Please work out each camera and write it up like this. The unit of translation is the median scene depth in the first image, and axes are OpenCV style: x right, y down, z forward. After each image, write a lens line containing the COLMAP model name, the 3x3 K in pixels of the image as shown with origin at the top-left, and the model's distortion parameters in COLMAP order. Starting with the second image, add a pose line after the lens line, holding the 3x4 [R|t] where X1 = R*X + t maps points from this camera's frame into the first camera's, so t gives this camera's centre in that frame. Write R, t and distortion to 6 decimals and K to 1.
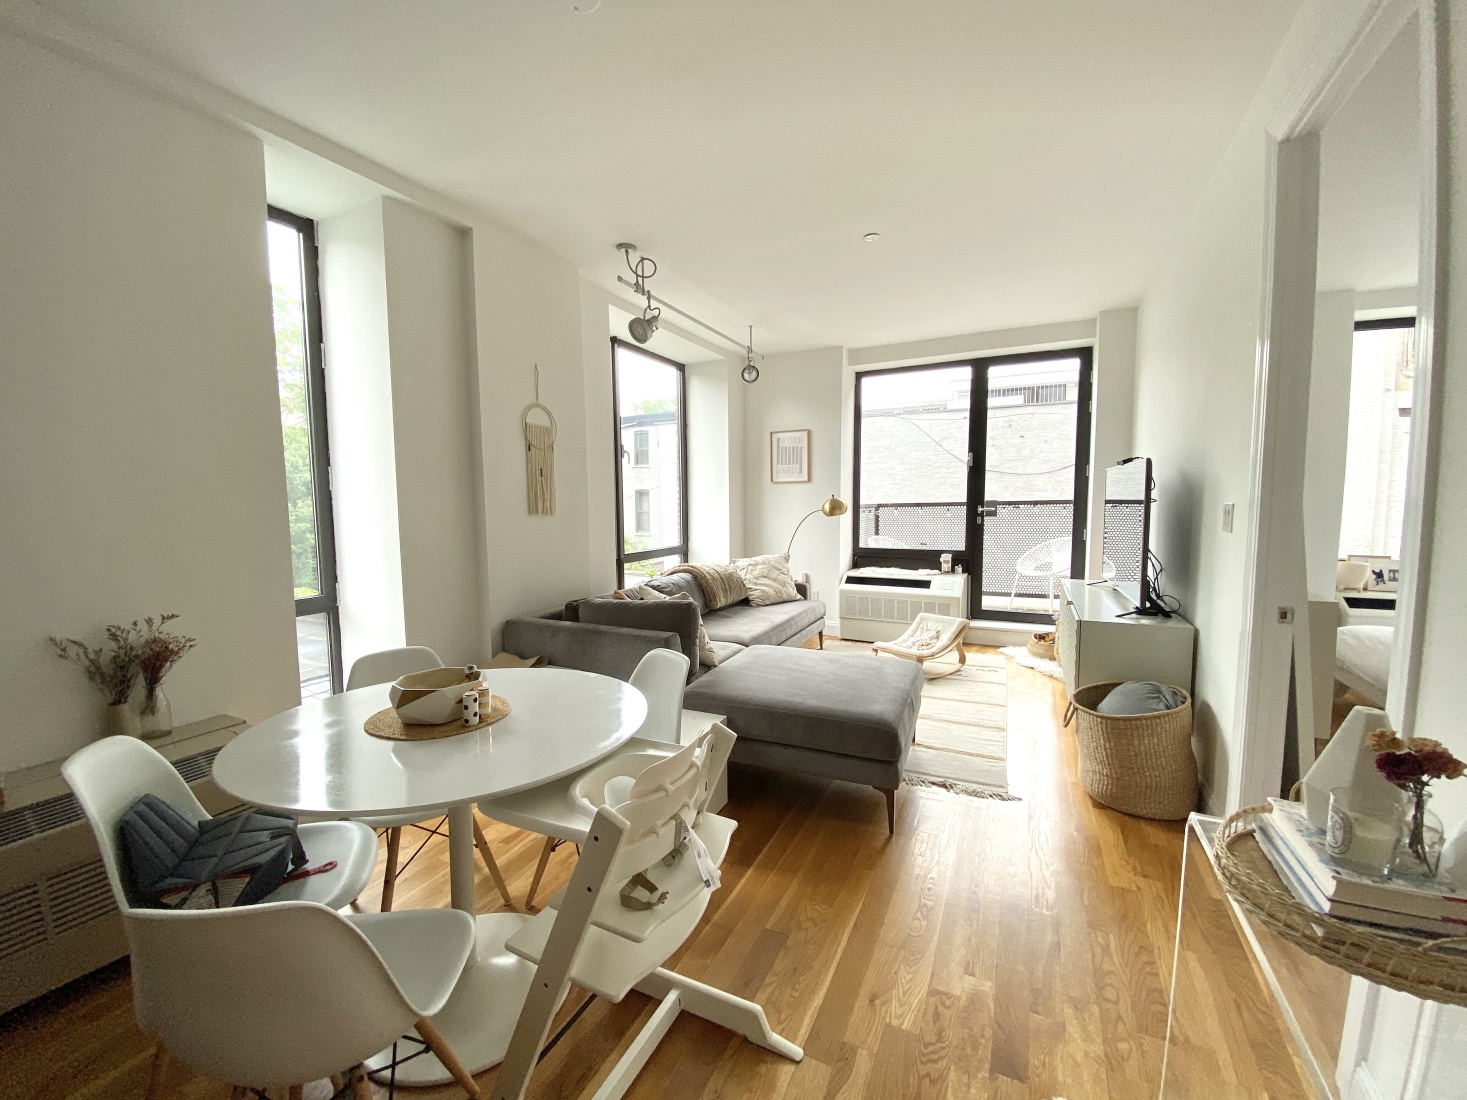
lens RADIAL K [[584.1, 0, 729.5], [0, 584.1, 552.9], [0, 0, 1]] dist [-0.019825, -0.003097]
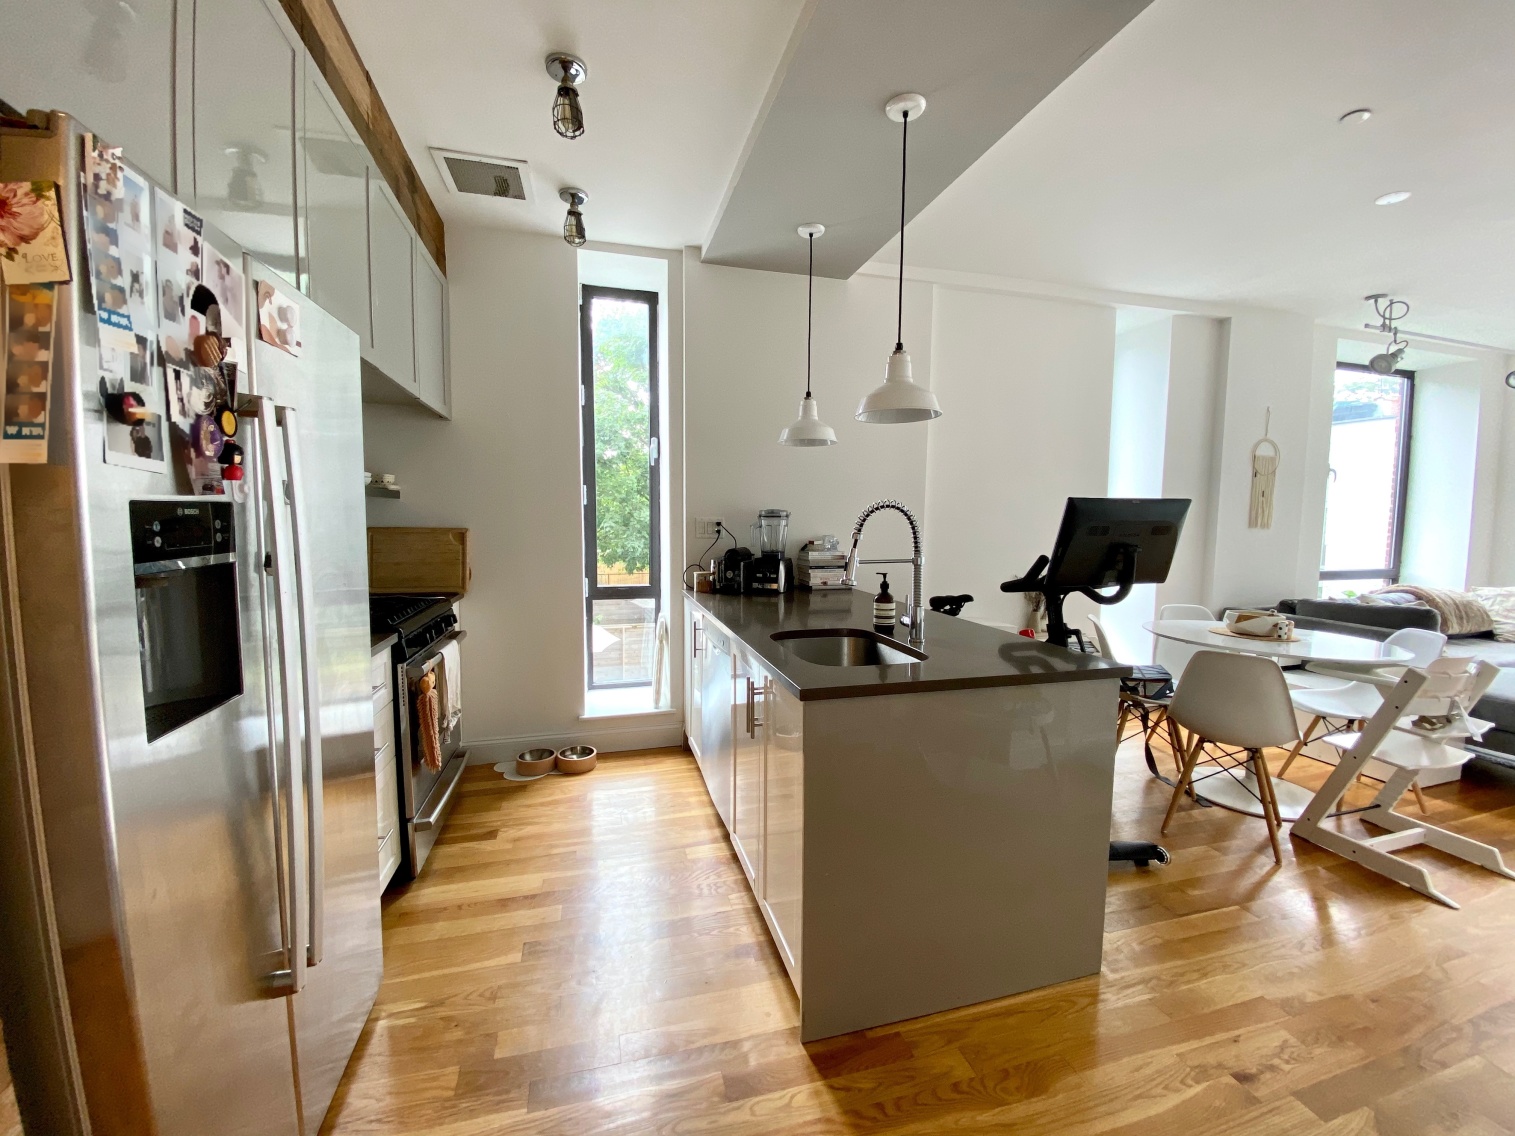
lens RADIAL K [[603.2, 0, 763.8], [0, 603.2, 570.6], [0, 0, 1]] dist [-0.019825, -0.003097]
pose [[0.654357, 0.076842, -0.752272, -0.056446], [-0.078021, 0.996375, 0.033911, 0.064295], [0.752150, 0.036503, 0.657980, -0.621595]]
